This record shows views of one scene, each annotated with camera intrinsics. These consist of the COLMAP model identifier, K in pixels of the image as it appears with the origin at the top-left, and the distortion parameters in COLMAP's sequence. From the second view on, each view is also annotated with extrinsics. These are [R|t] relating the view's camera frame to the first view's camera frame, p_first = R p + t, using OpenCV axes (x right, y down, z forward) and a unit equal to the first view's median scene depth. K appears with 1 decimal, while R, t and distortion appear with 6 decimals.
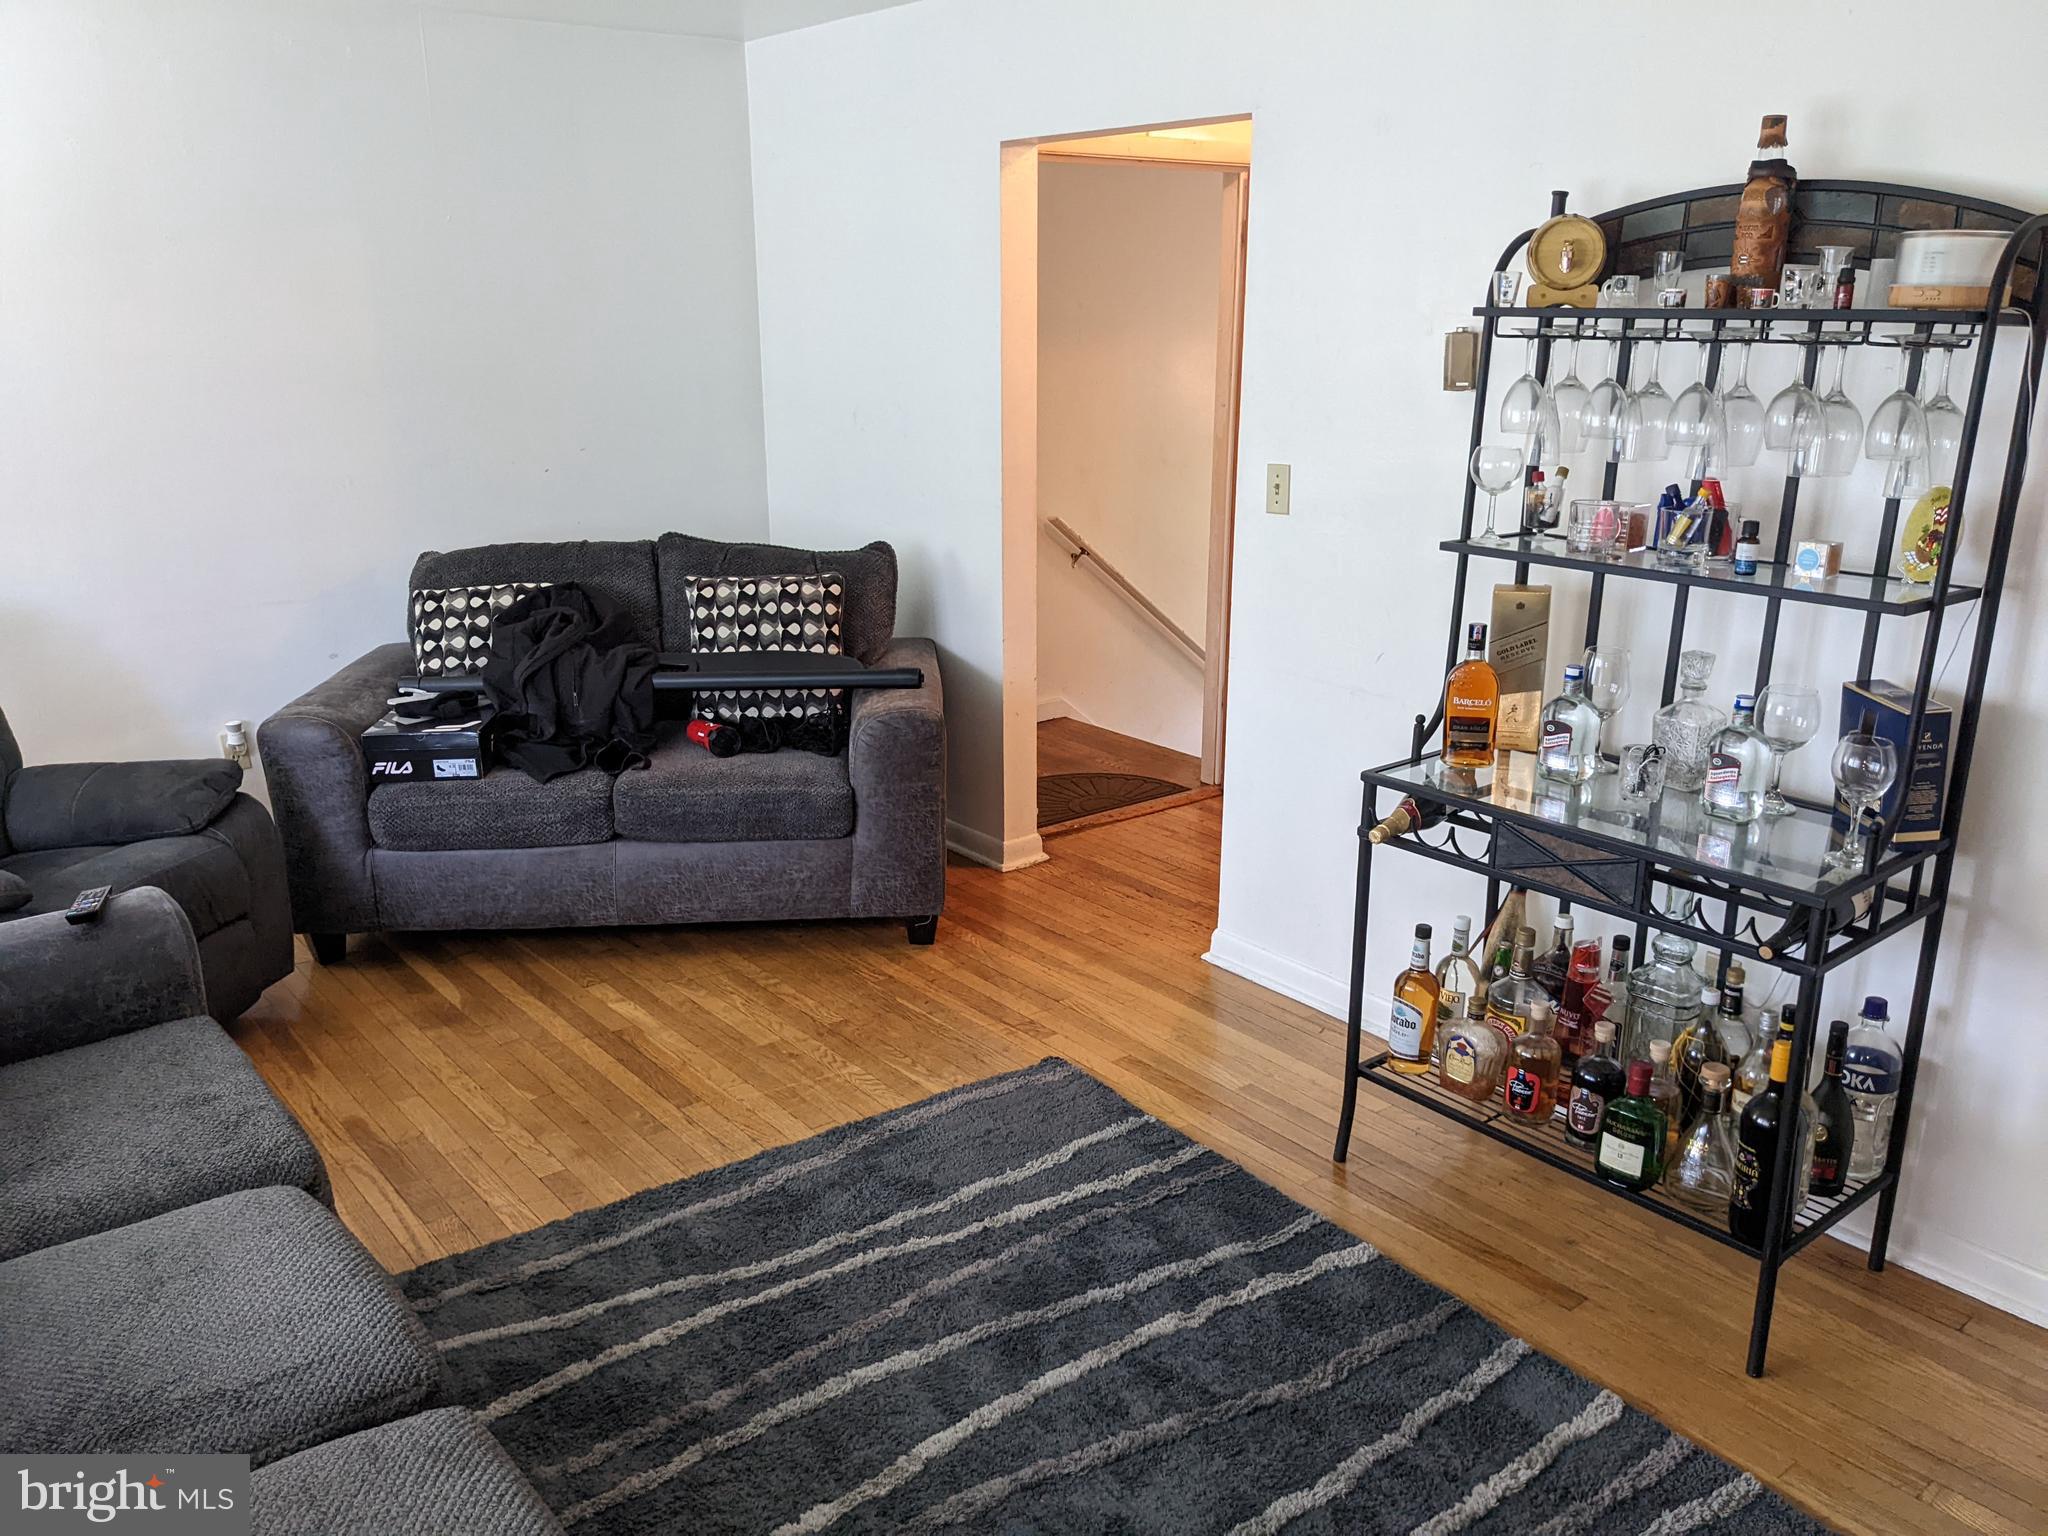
lens RADIAL K [[1611.3, 0, 1027.2], [0, 1611.3, 782.6], [0, 0, 1]] dist [0.037897, -0.076764]
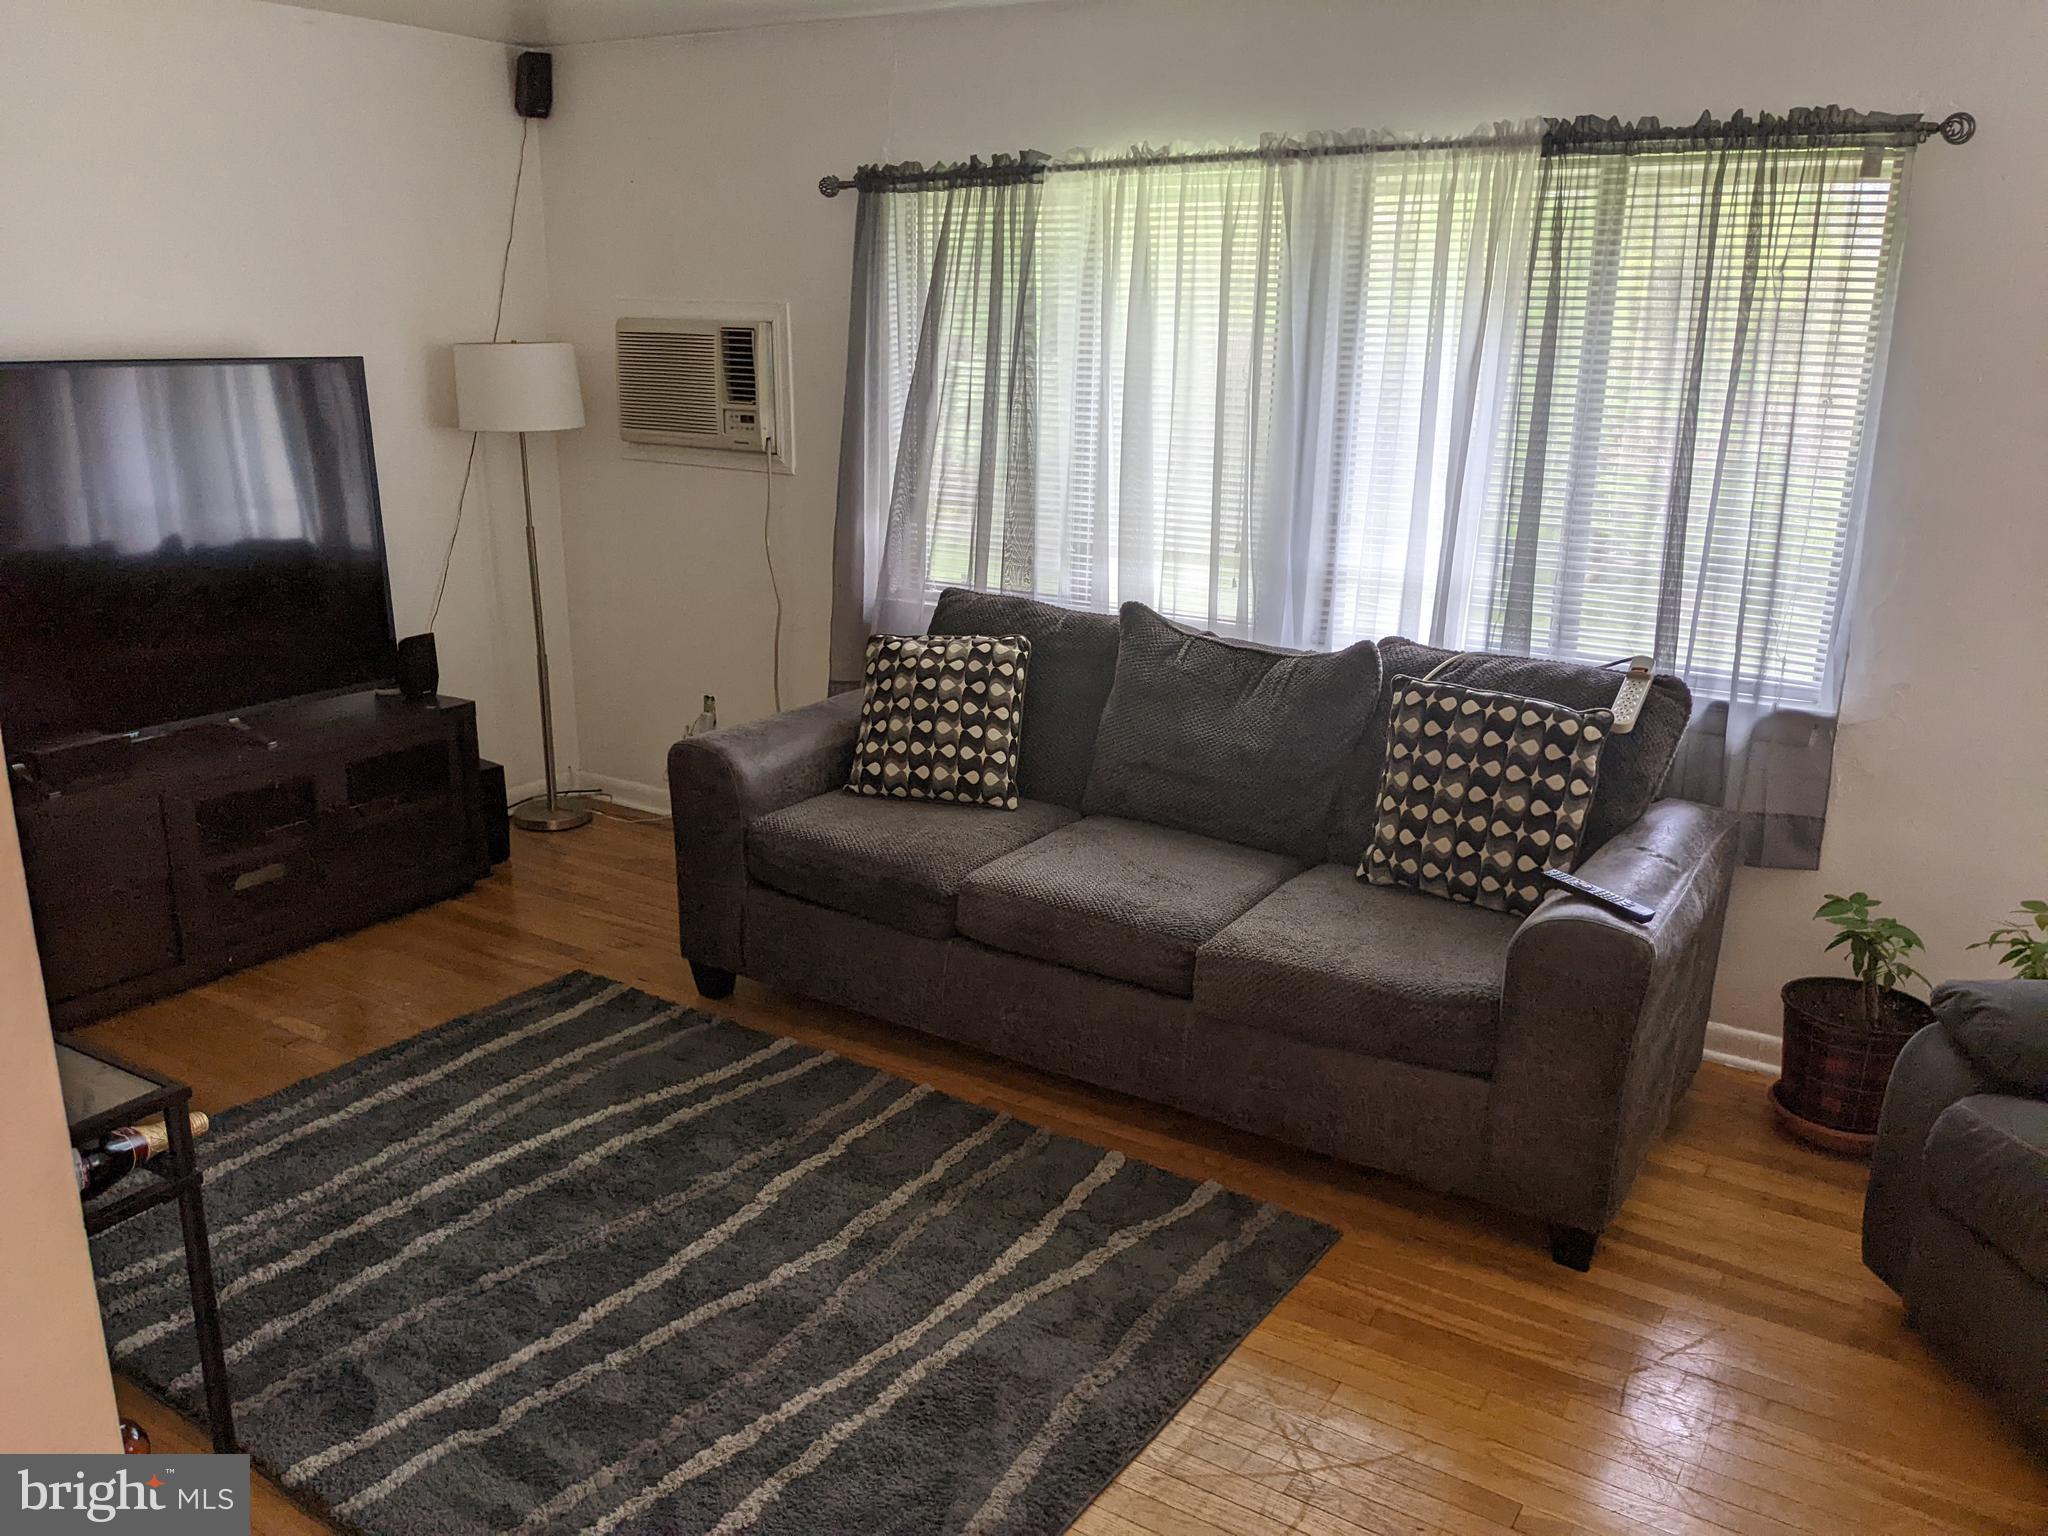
lens RADIAL K [[1611.3, 0, 1004.1], [0, 1611.3, 759.9], [0, 0, 1]] dist [0.037897, -0.076764]
pose [[-0.947593, 0.081354, -0.308947, 0.099082], [-0.098969, 0.844712, 0.525992, -0.493303], [0.303763, 0.529003, -0.792392, 1.596545]]
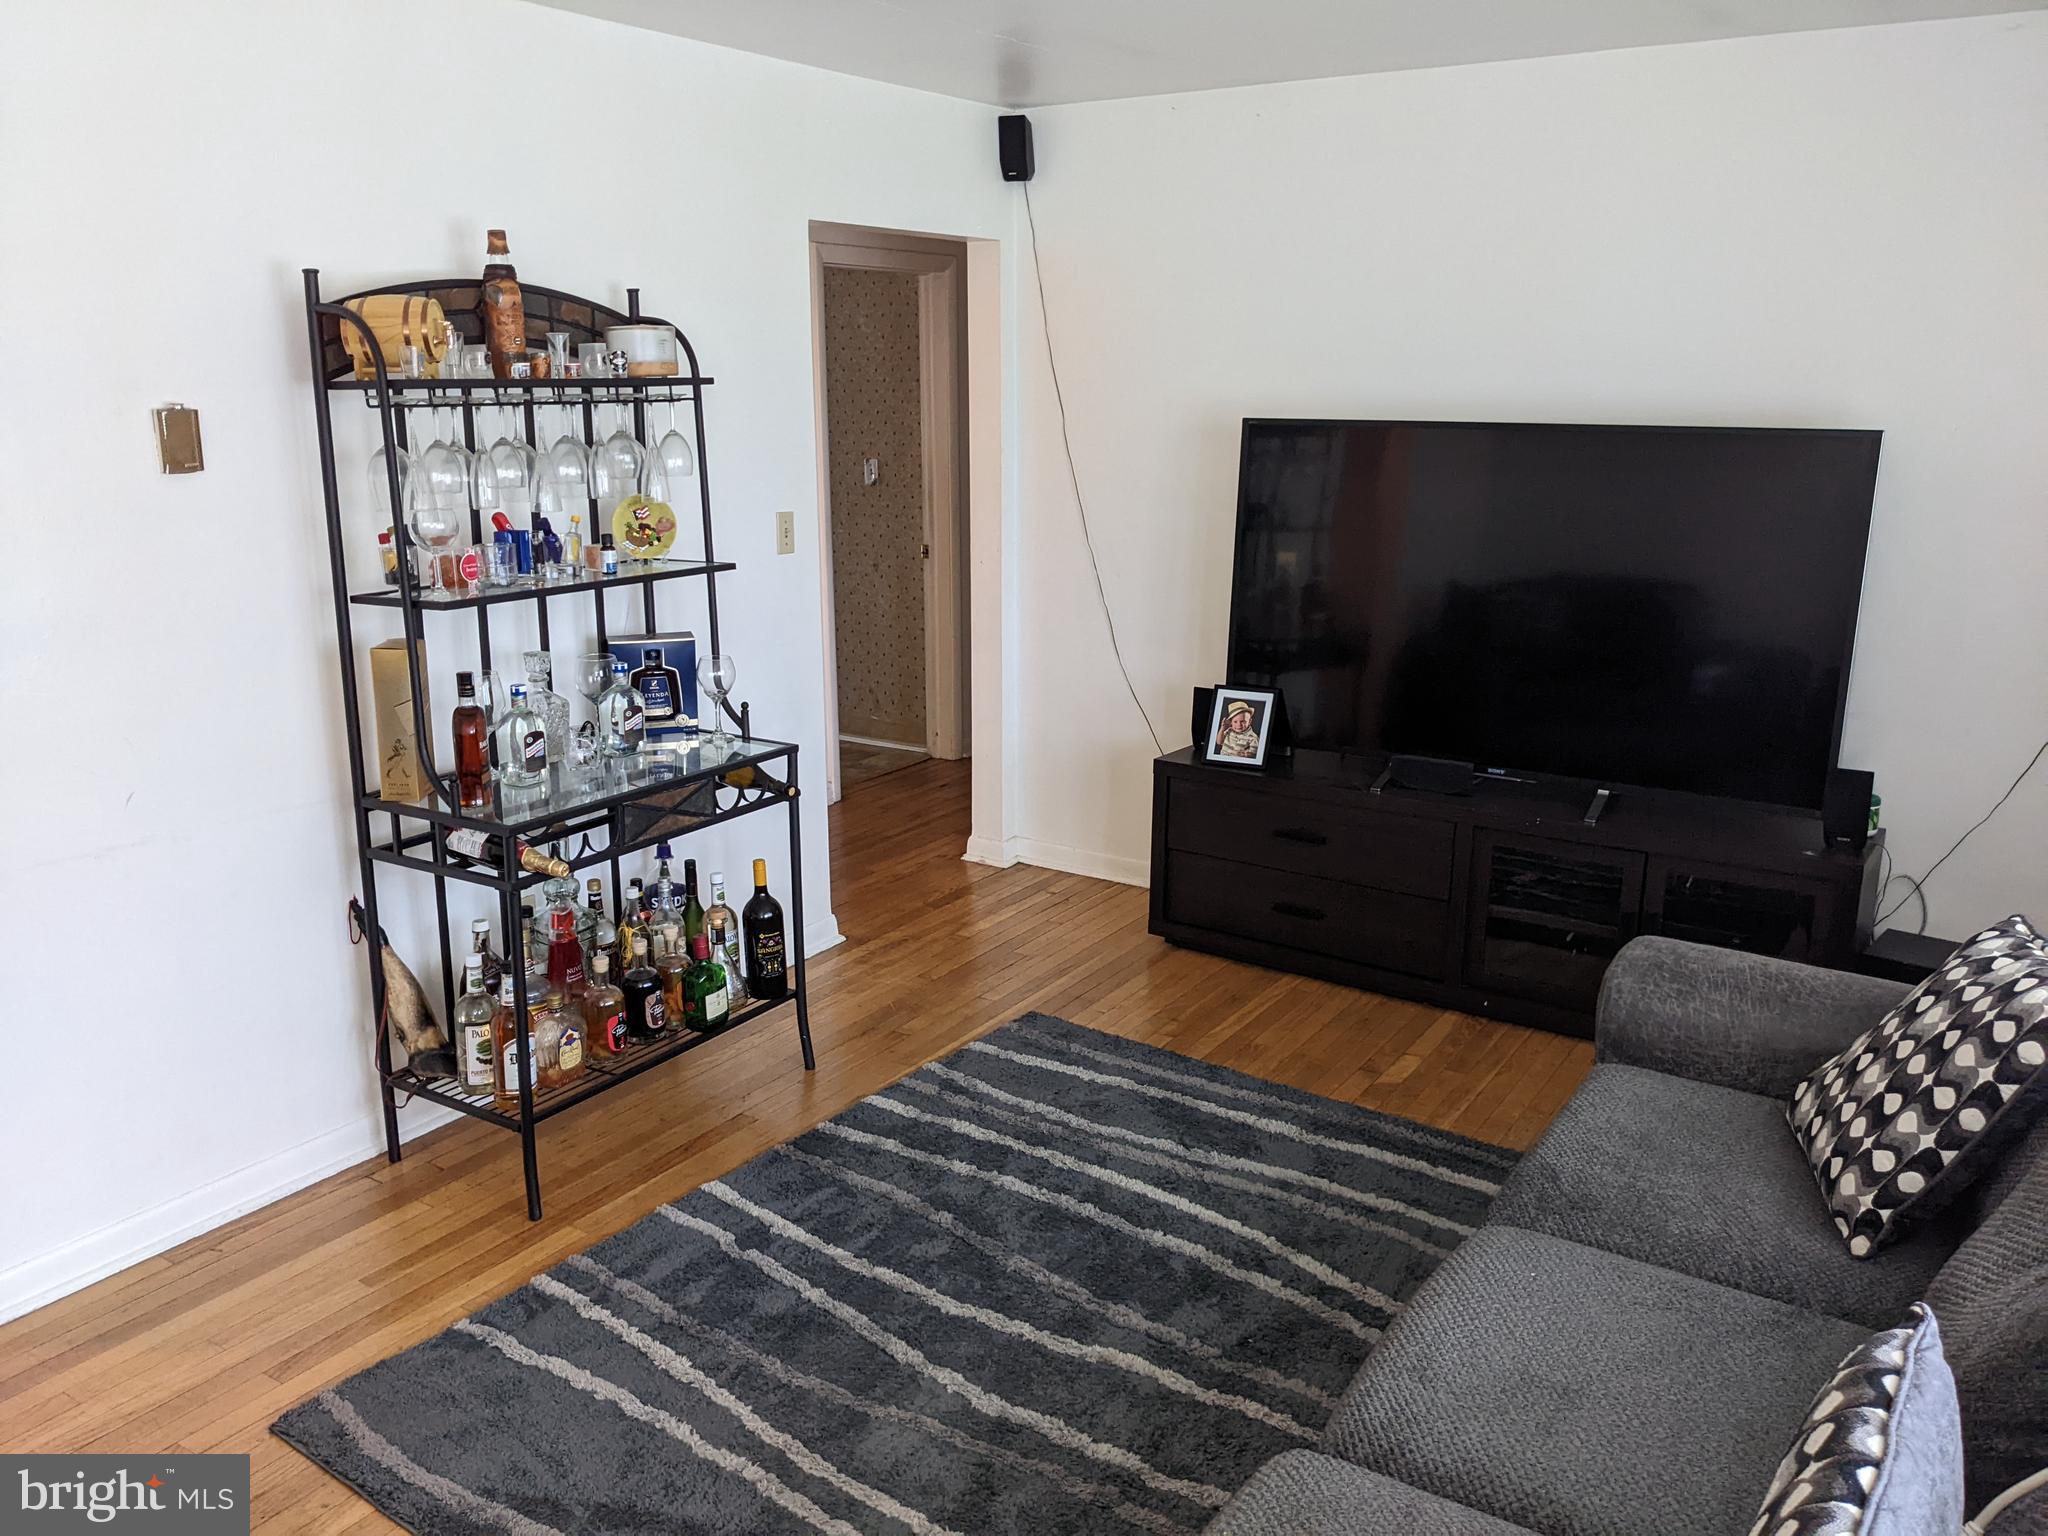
lens RADIAL K [[1611.3, 0, 1009.6], [0, 1611.3, 765.3], [0, 0, 1]] dist [0.037897, -0.076764]
pose [[-0.311396, -0.225135, 0.923226, -0.864313], [0.275907, 0.908260, 0.314547, -0.291312], [-0.909344, 0.352674, -0.220712, 0.972317]]
